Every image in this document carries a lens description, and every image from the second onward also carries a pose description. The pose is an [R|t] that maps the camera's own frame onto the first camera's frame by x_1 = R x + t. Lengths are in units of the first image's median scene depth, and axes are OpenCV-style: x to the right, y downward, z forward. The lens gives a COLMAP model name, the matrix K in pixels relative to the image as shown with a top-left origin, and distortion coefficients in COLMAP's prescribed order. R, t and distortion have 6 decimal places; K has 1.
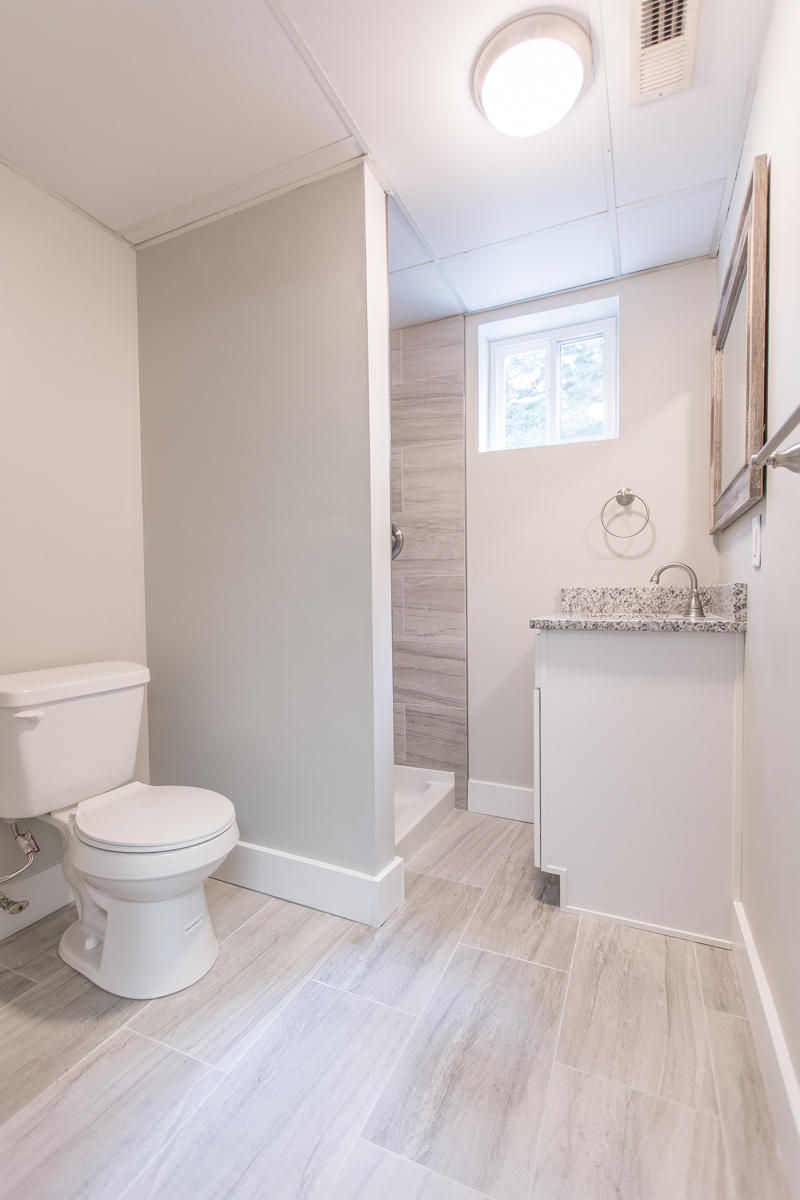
lens RADIAL K [[532.9, 0, 402.5], [0, 532.9, 597.0], [0, 0, 1]] dist [0.000343, 0.000232]
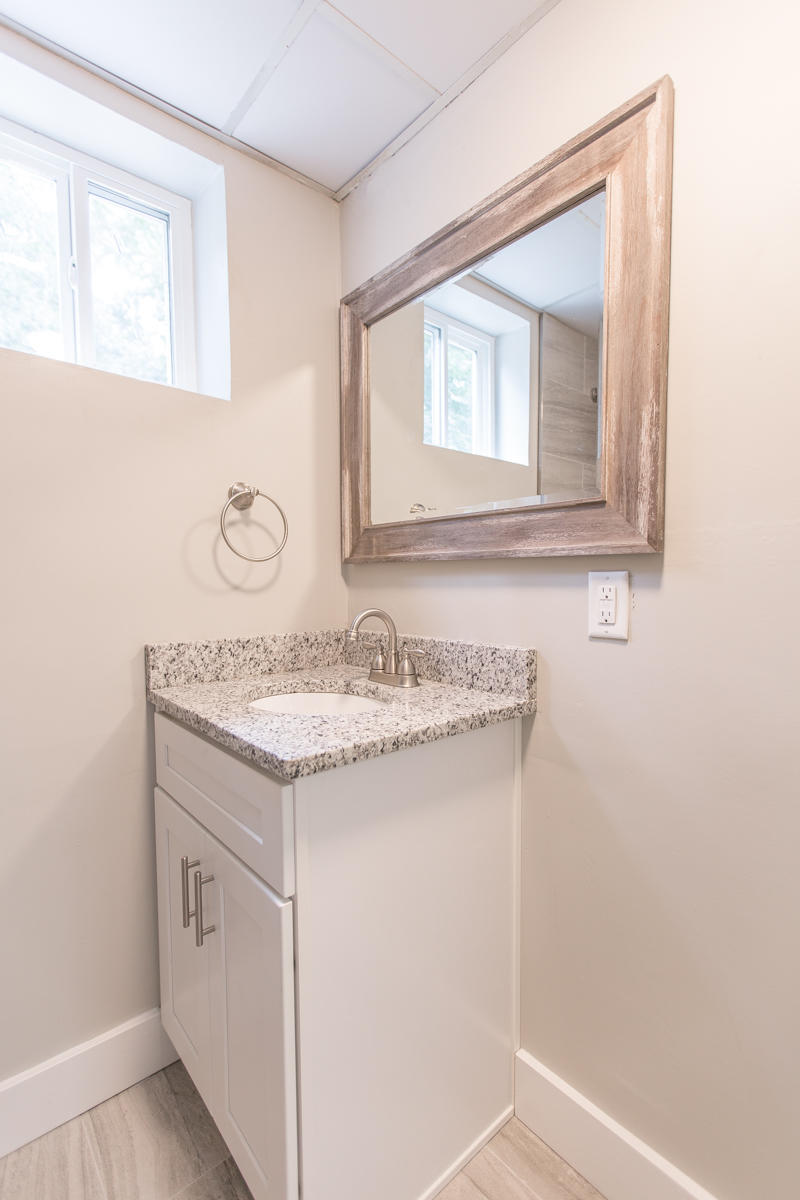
lens RADIAL K [[532.9, 0, 392.0], [0, 532.9, 605.2], [0, 0, 1]] dist [0.000343, 0.000232]
pose [[0.423265, -0.039002, 0.905166, -0.095567], [0.010392, 0.999216, 0.038195, -0.081025], [-0.905946, -0.006760, 0.423338, 0.573509]]
